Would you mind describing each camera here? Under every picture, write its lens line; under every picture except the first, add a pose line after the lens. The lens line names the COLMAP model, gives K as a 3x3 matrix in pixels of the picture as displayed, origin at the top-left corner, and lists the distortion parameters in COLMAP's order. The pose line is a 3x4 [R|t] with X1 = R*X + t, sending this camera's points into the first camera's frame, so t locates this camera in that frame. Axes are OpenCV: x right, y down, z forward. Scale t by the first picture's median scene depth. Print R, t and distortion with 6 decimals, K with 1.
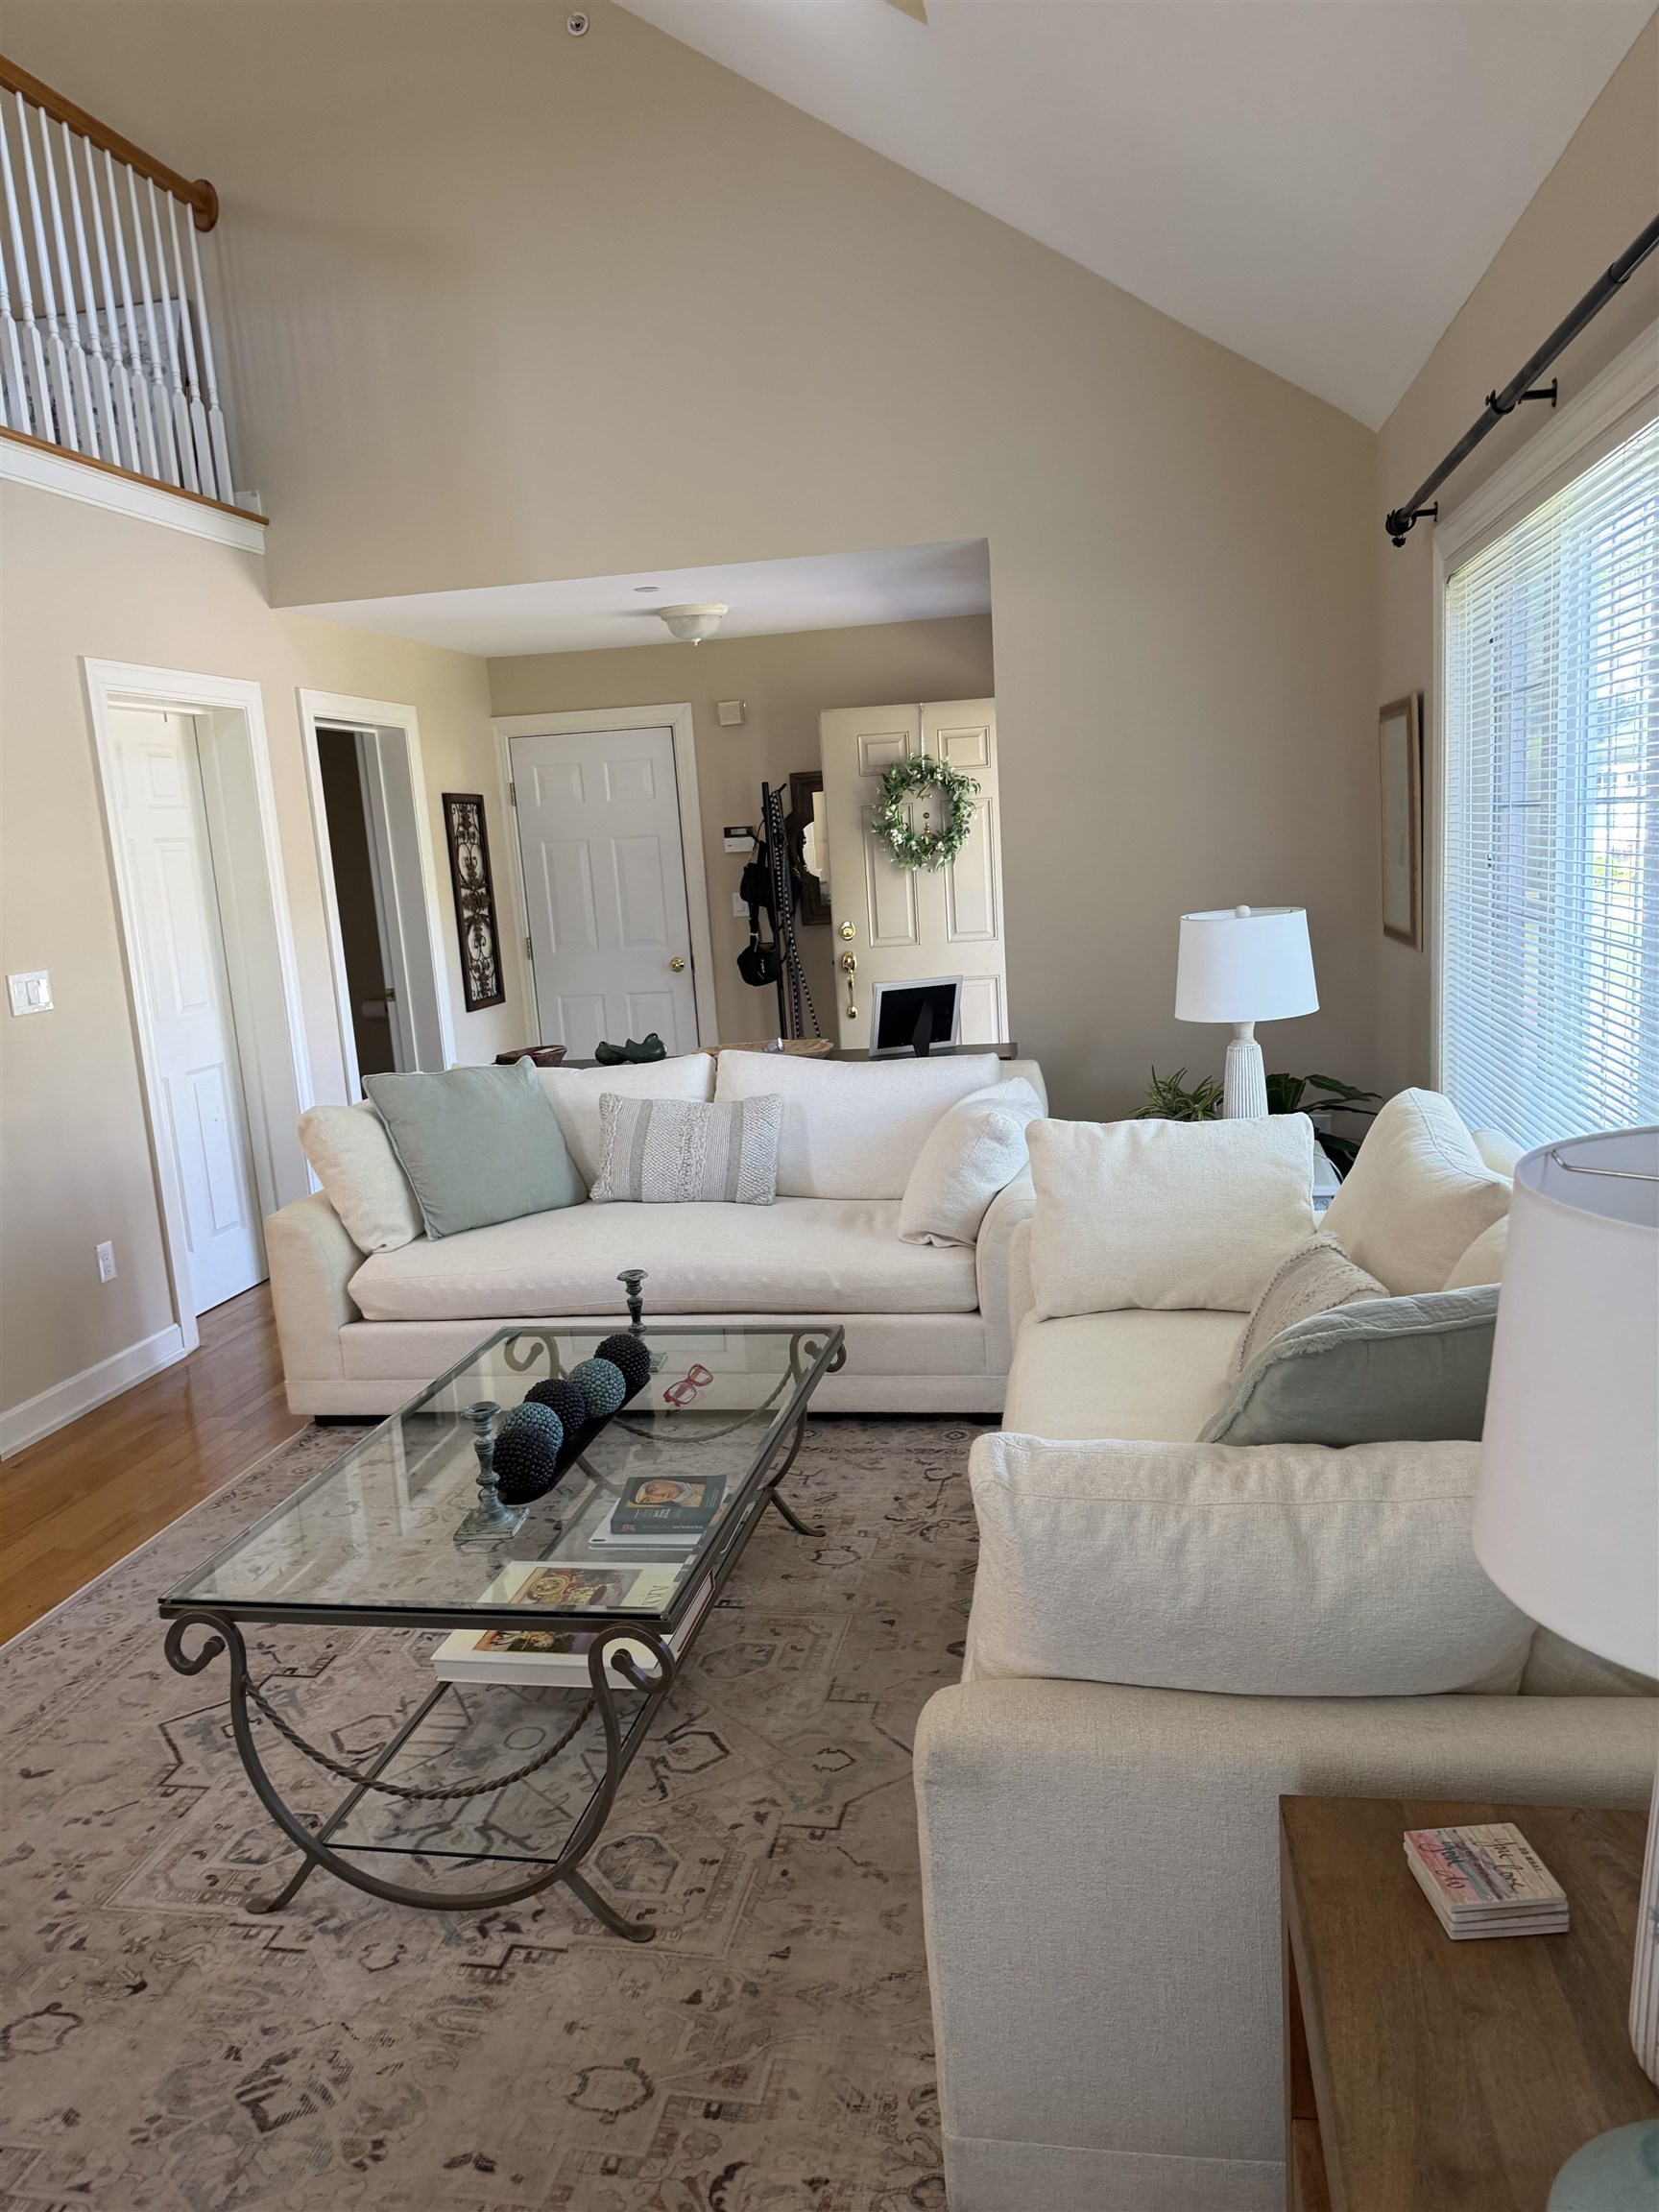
lens RADIAL K [[1576.7, 0, 829.5], [0, 1576.7, 1106.0], [0, 0, 1]] dist [0.047564, -0.067900]
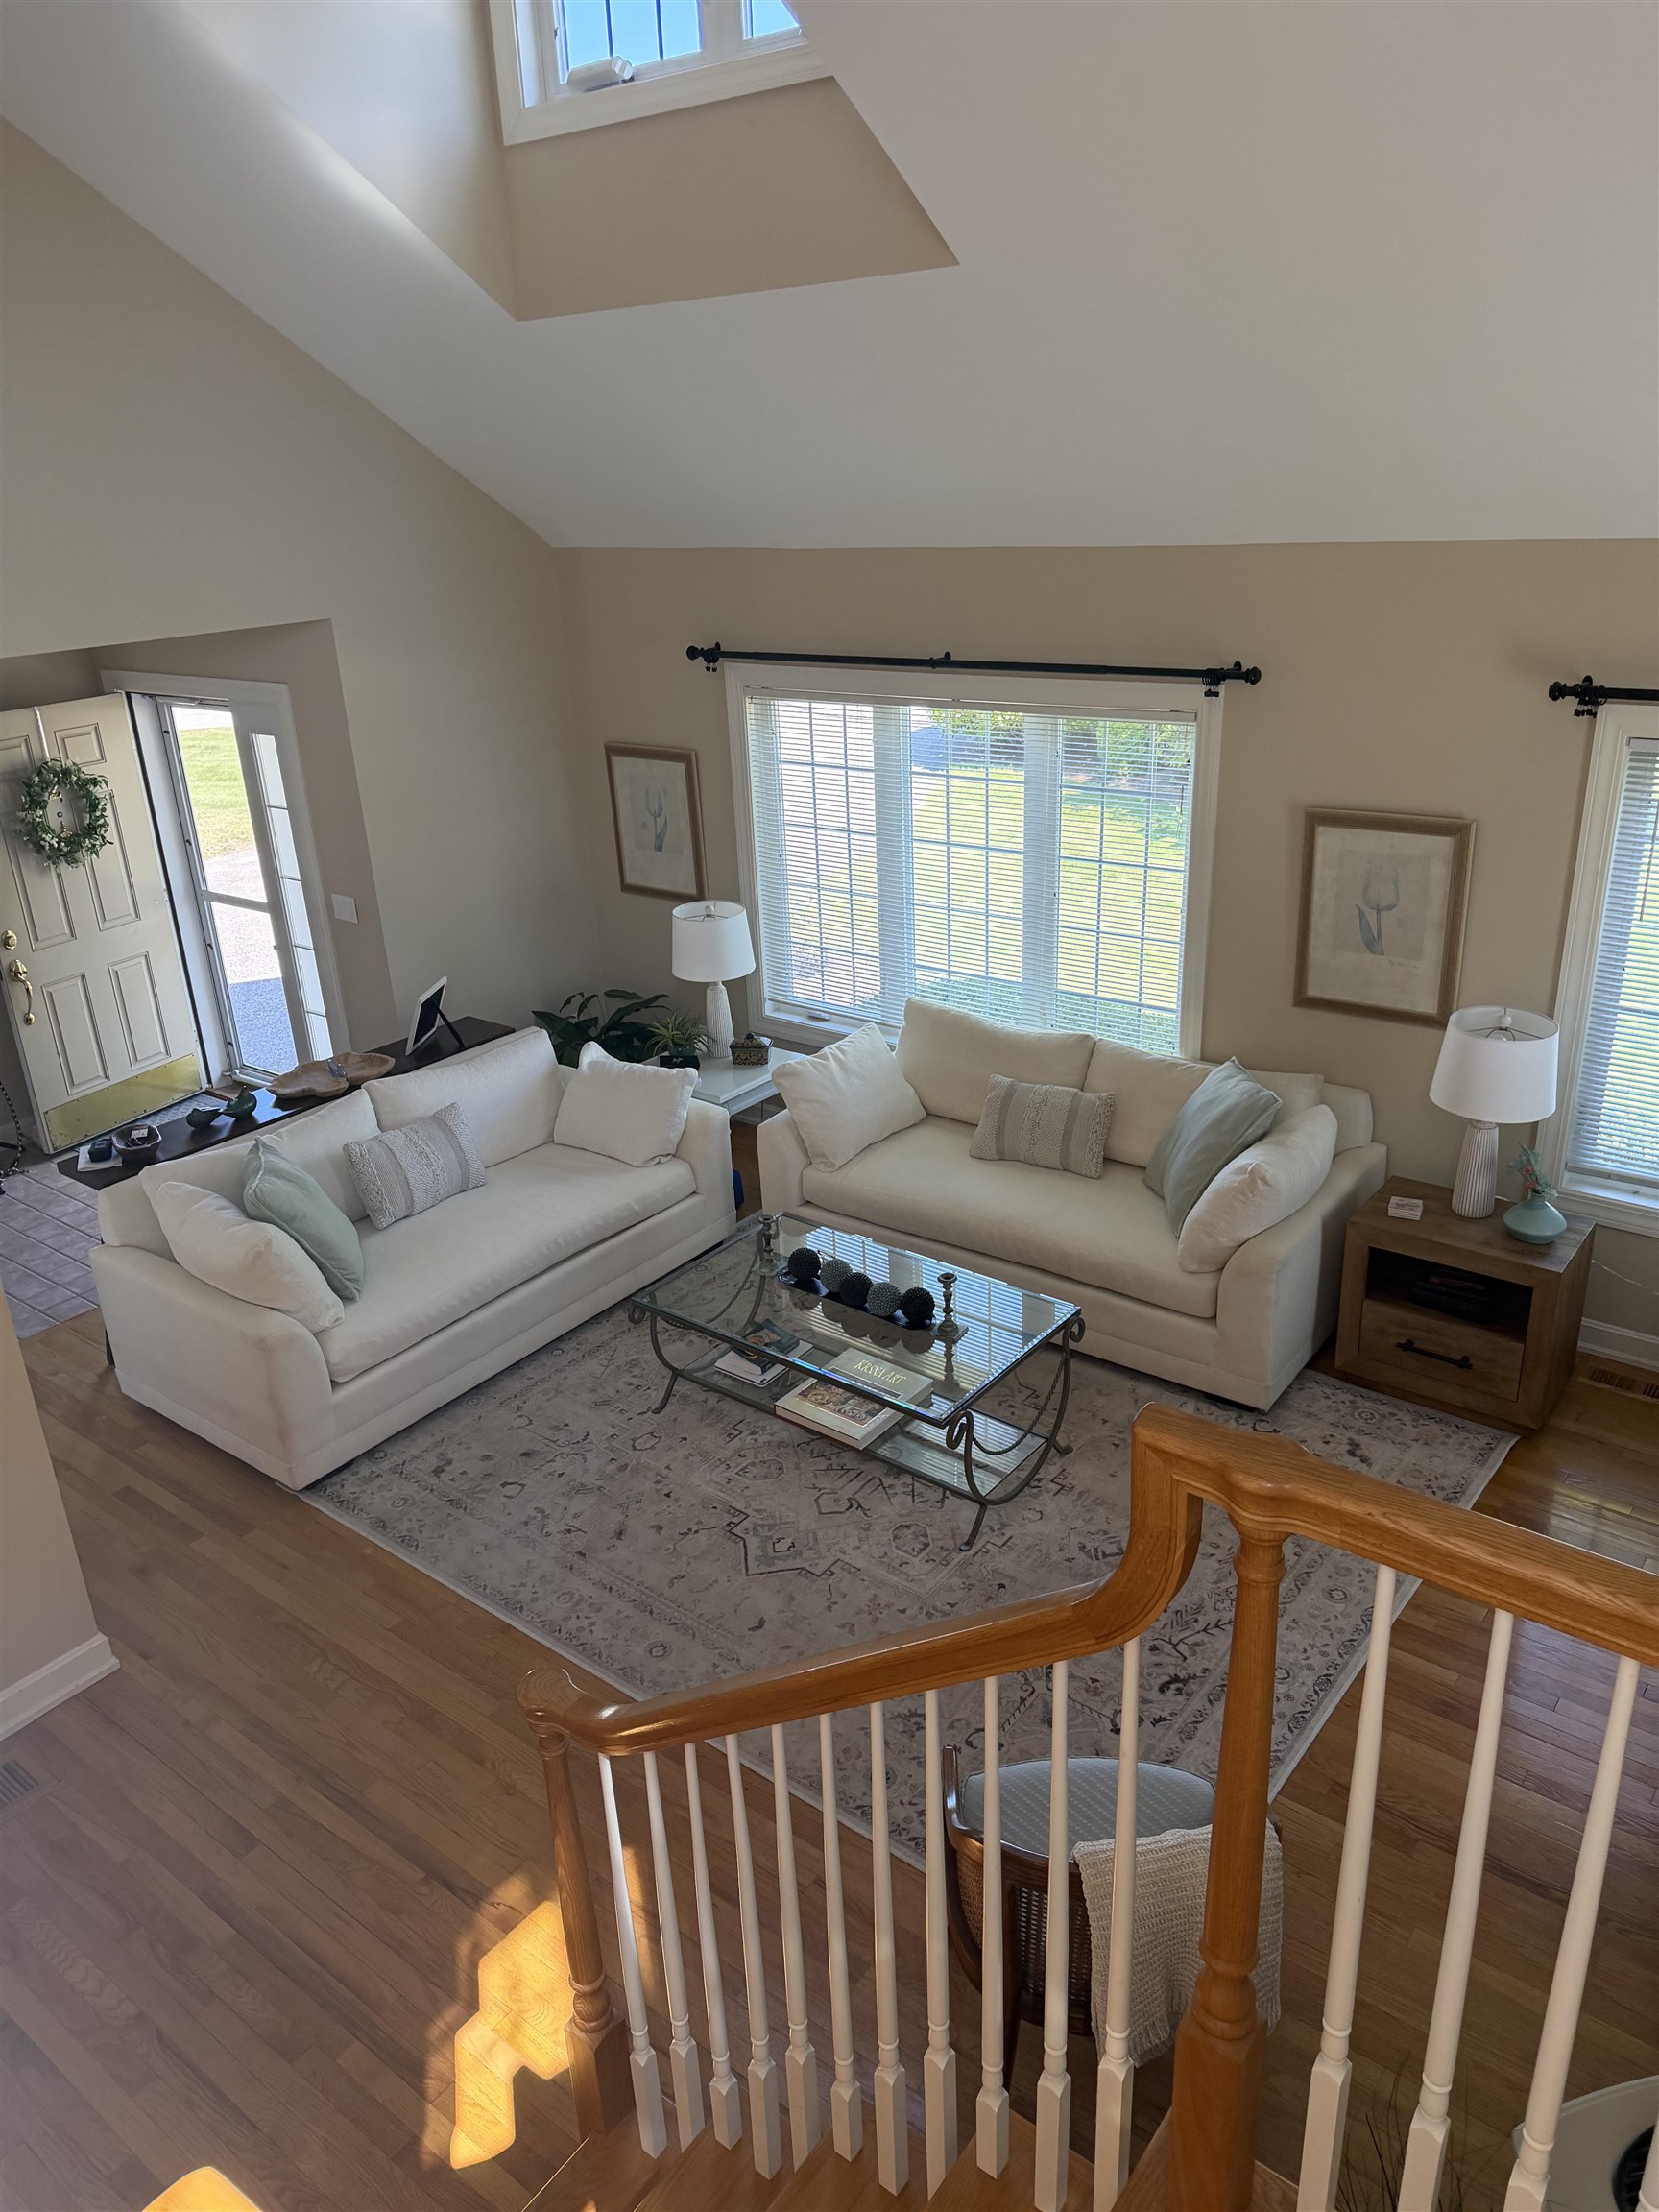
lens RADIAL K [[1552.6, 0, 866.3], [0, 1552.6, 1111.8], [0, 0, 1]] dist [0.114534, -0.241120]
pose [[0.443540, -0.299906, 0.844588, -0.639237], [0.156038, 0.953801, 0.256742, -0.182443], [-0.882567, 0.017913, 0.469846, 0.057476]]
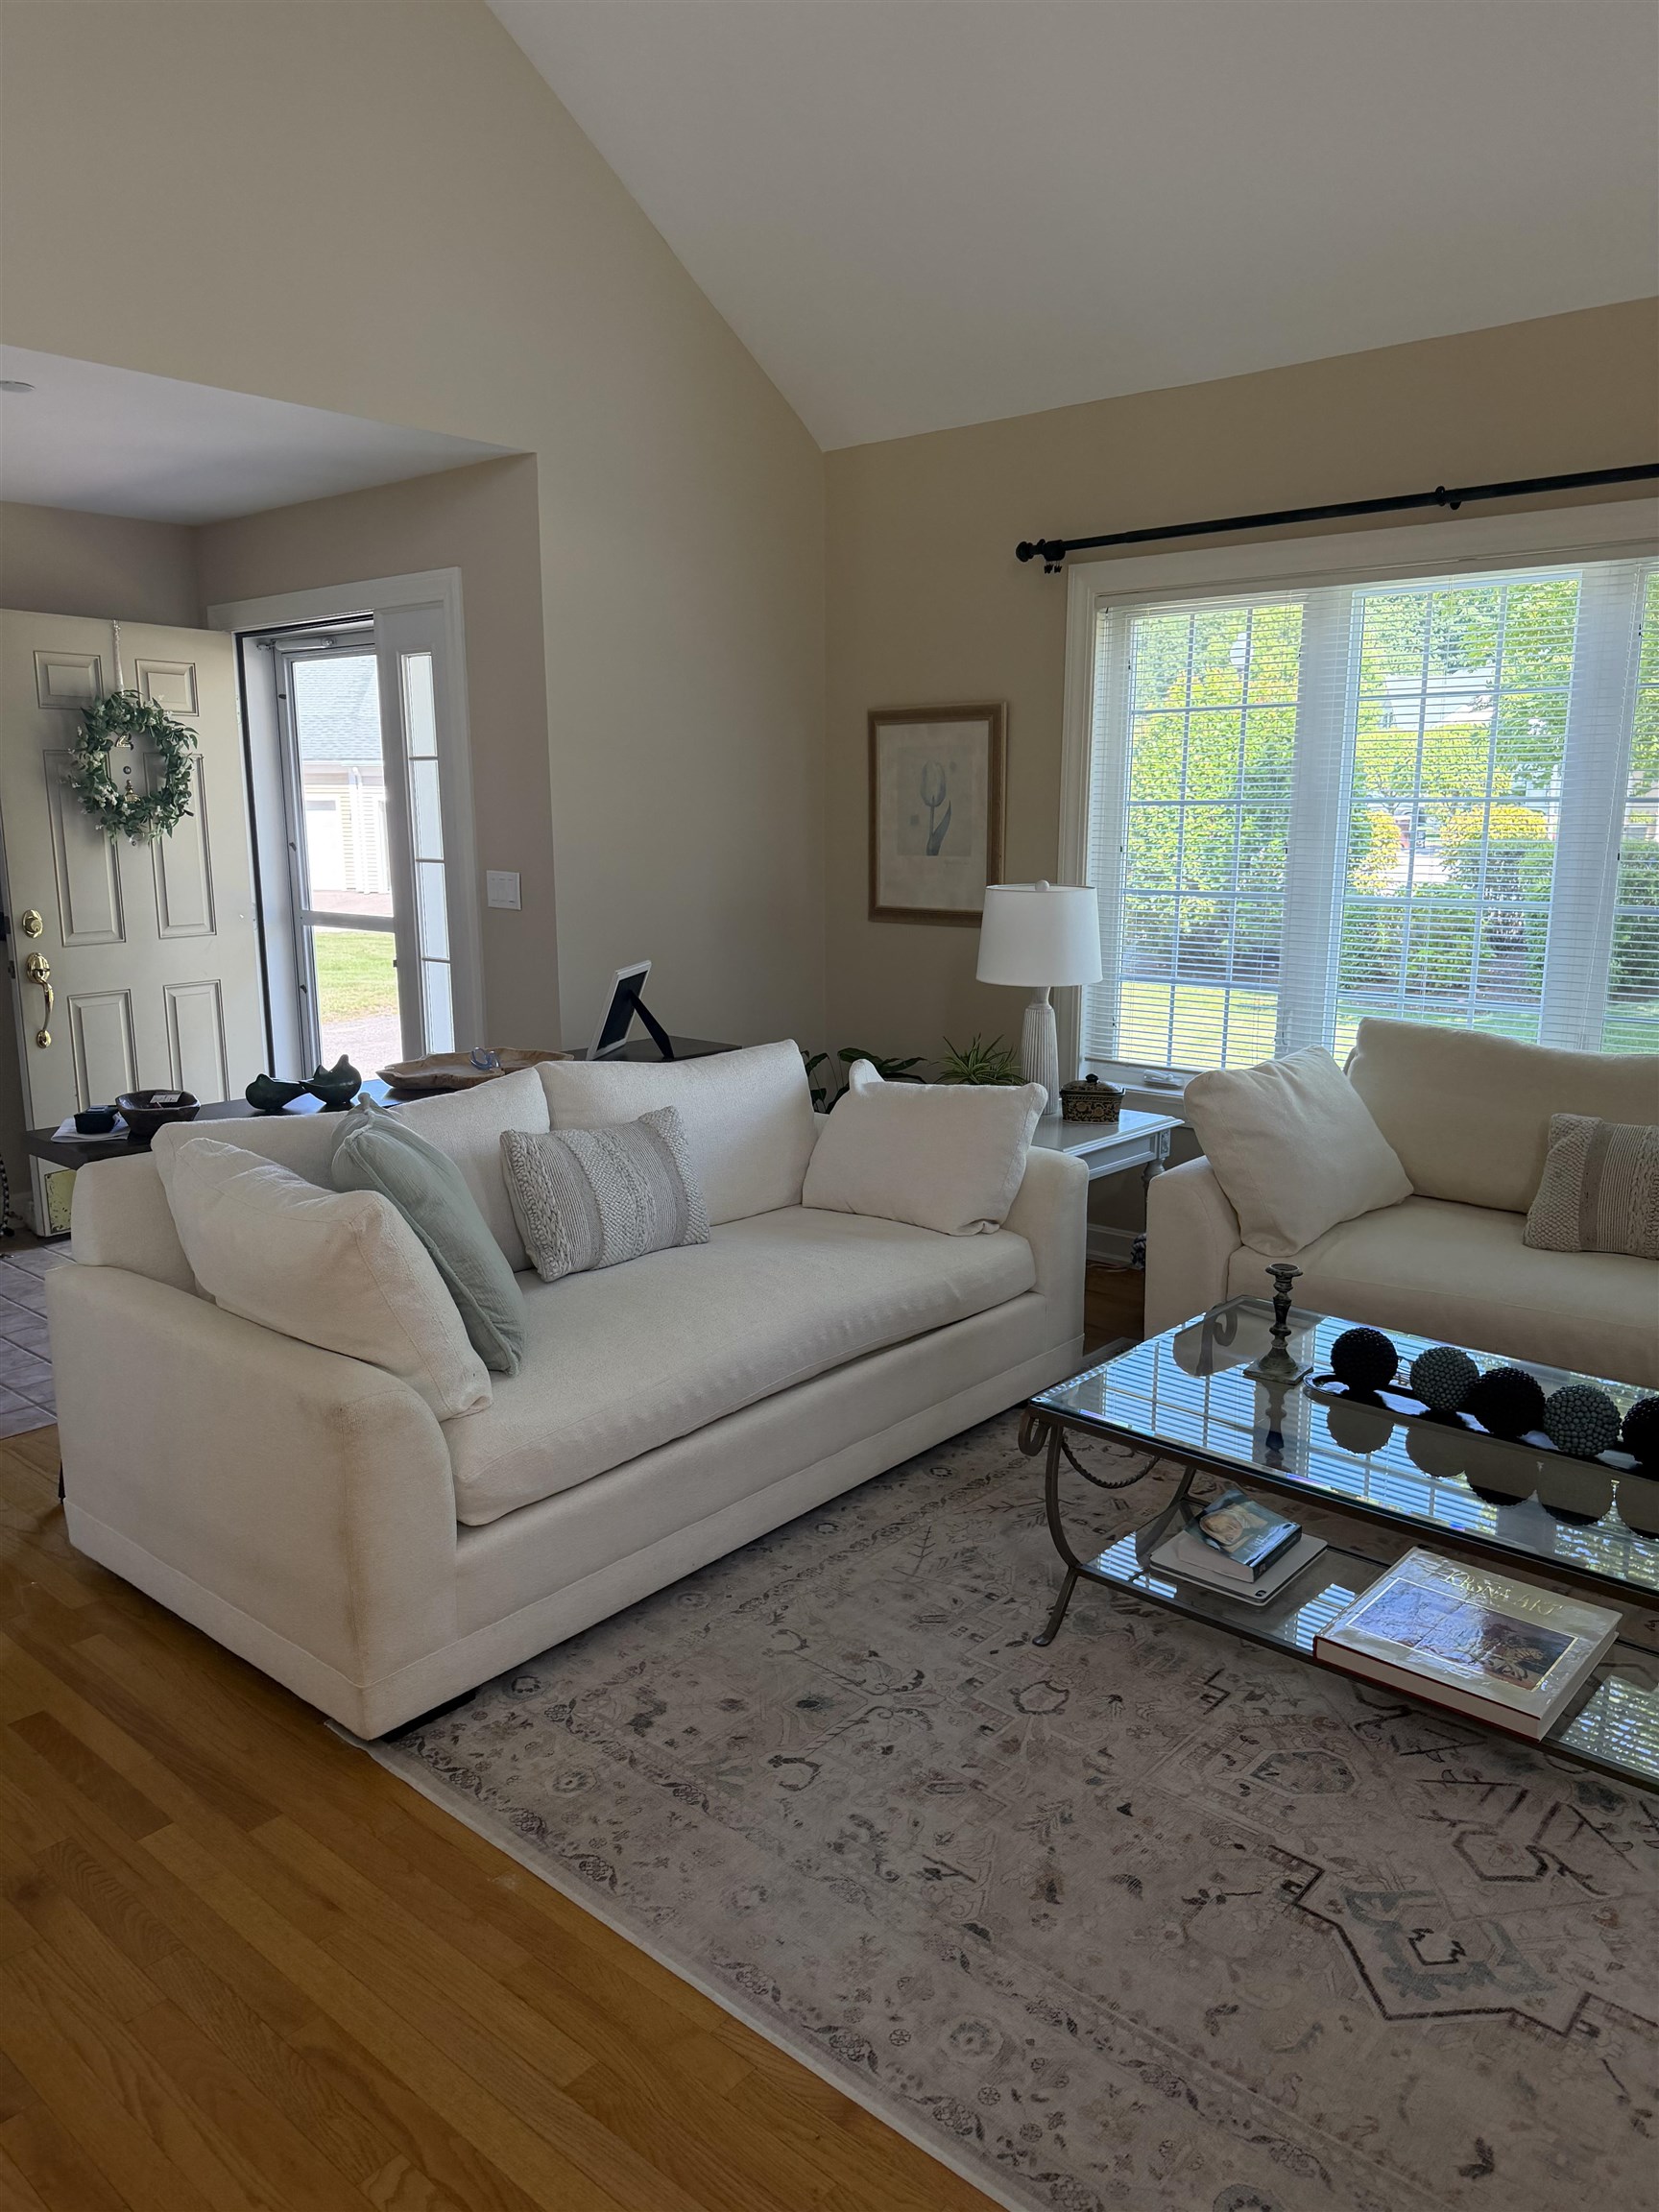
lens RADIAL K [[1576.7, 0, 829.5], [0, 1576.7, 1106.0], [0, 0, 1]] dist [0.047564, -0.067900]
pose [[0.503958, -0.101792, 0.857709, -0.444765], [0.112913, 0.992274, 0.051419, -0.025861], [-0.856316, 0.070933, 0.511558, 0.338436]]
